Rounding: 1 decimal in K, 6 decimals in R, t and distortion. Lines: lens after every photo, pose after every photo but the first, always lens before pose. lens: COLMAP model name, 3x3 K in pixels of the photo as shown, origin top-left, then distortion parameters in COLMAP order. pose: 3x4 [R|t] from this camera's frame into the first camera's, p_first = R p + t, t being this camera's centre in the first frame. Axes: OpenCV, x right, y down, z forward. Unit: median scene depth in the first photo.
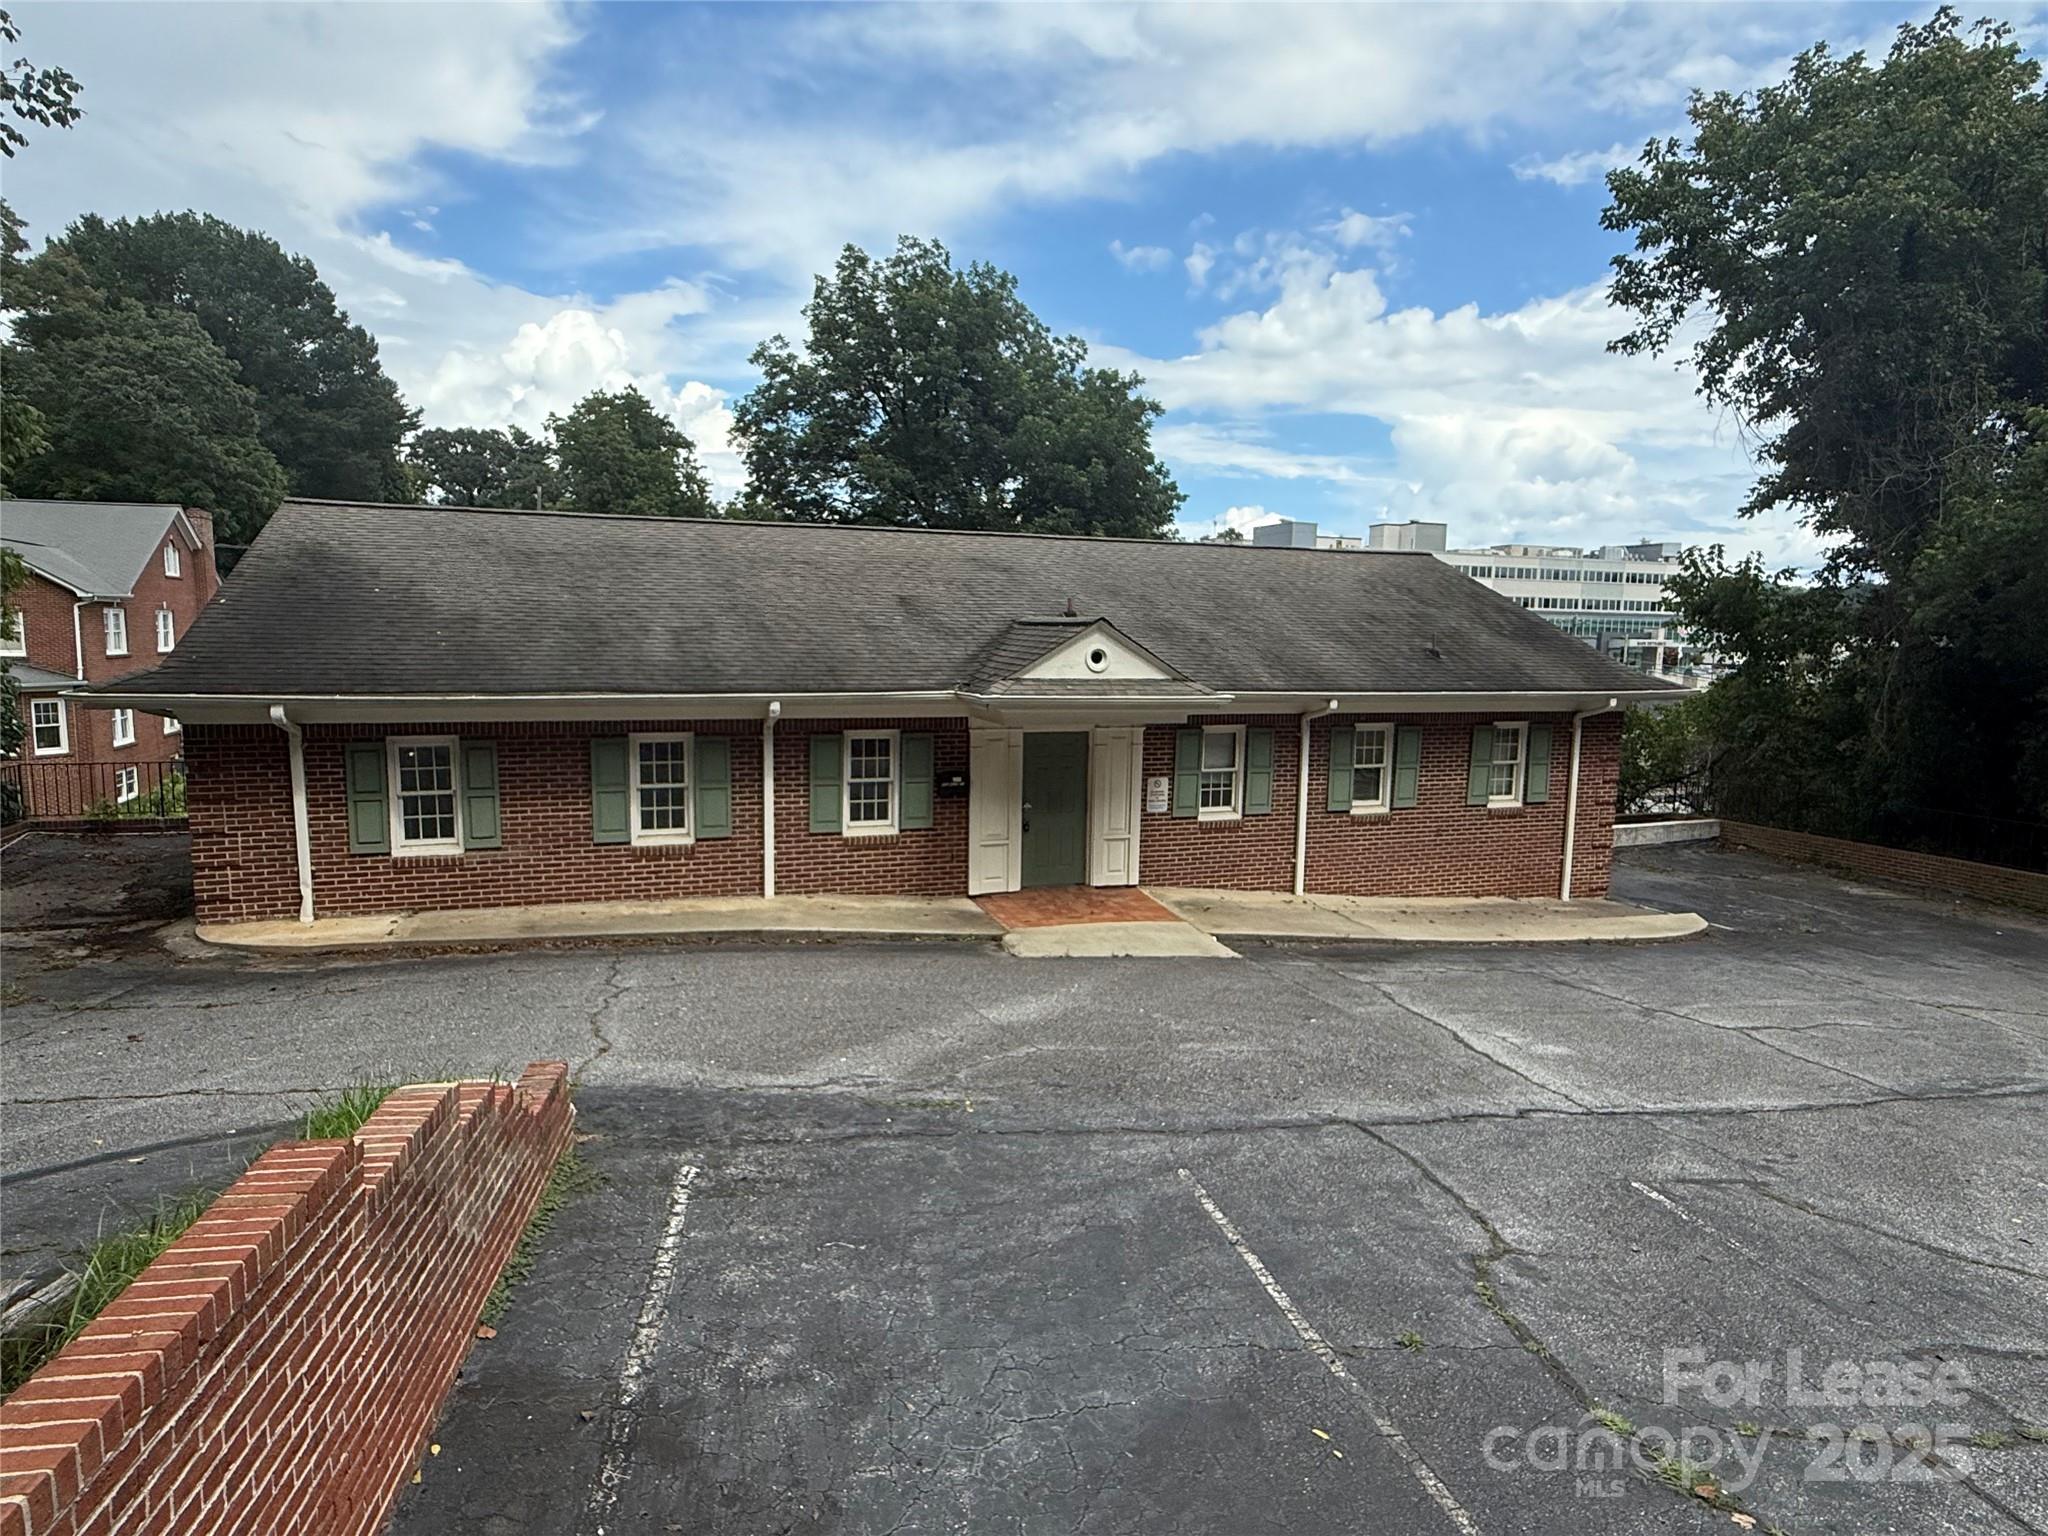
lens RADIAL K [[1147.0, 0, 1021.6], [0, 1147.0, 775.6], [0, 0, 1]] dist [-0.000702, -0.001012]
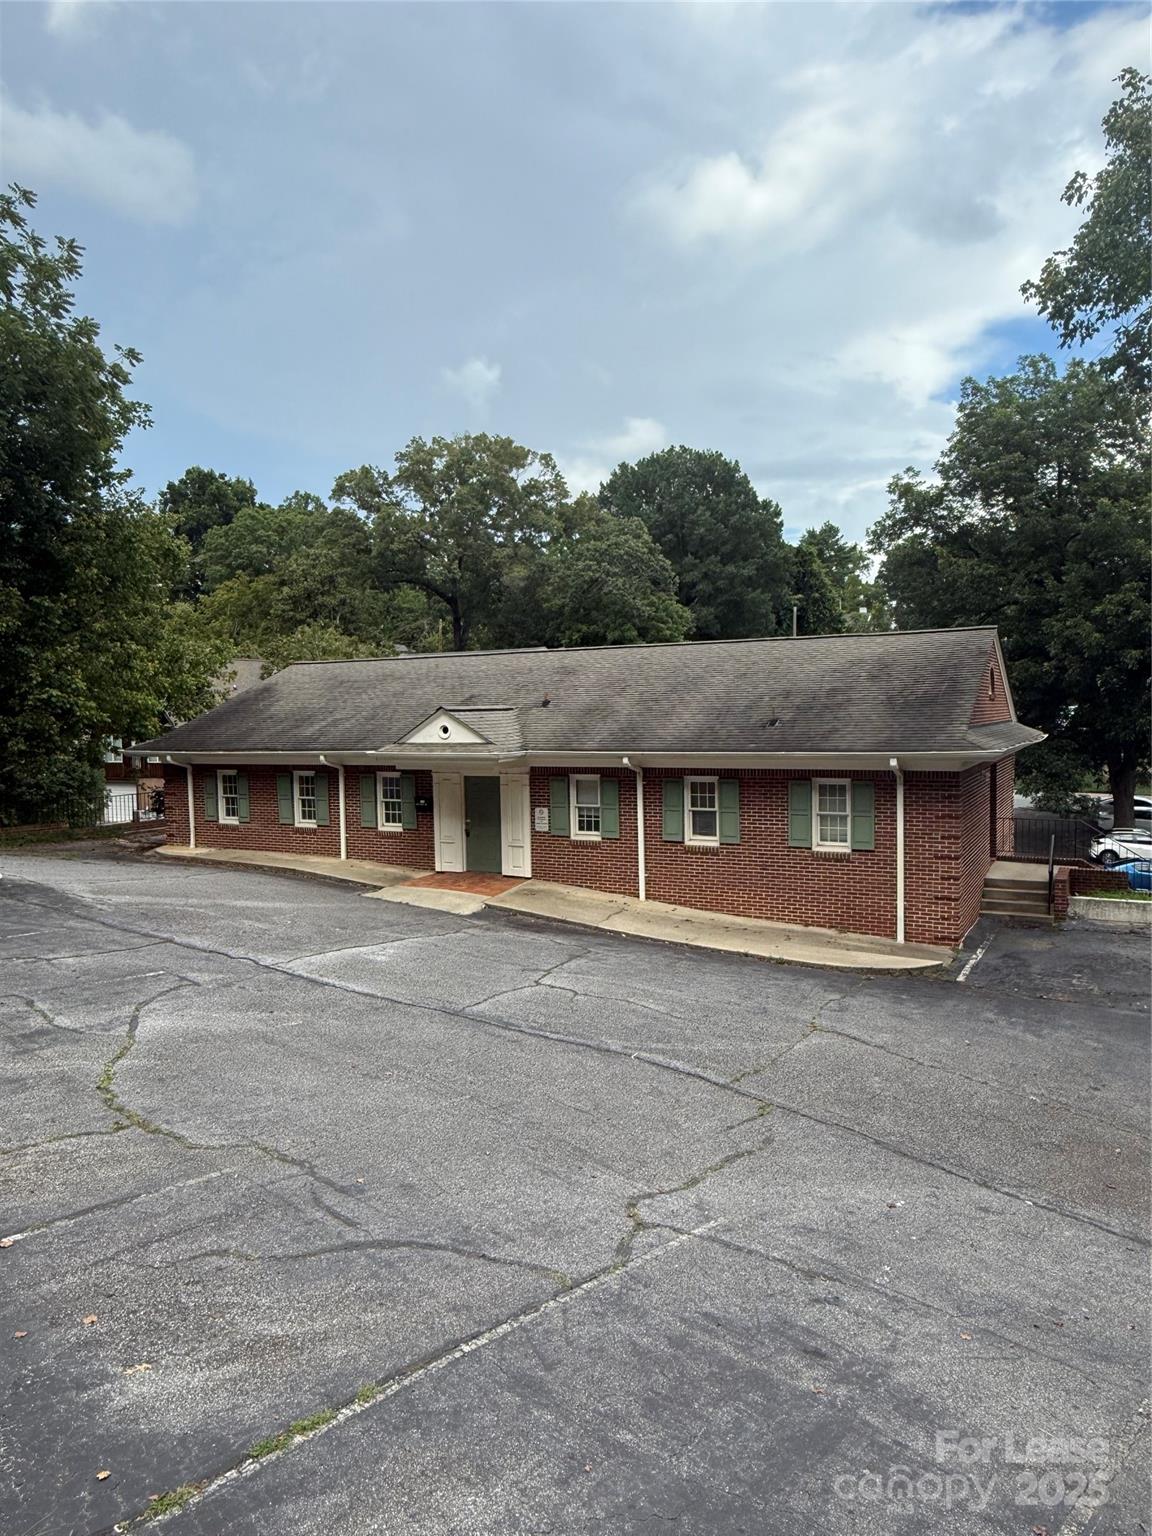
lens RADIAL K [[1030.1, 0, 580.7], [0, 1030.1, 764.9], [0, 0, 1]] dist [0.006685, 0.001193]
pose [[0.677272, 0.008261, -0.735686, 1.196134], [-0.063043, 0.996911, -0.046843, 0.005653], [0.733026, 0.078106, 0.675701, 0.116188]]
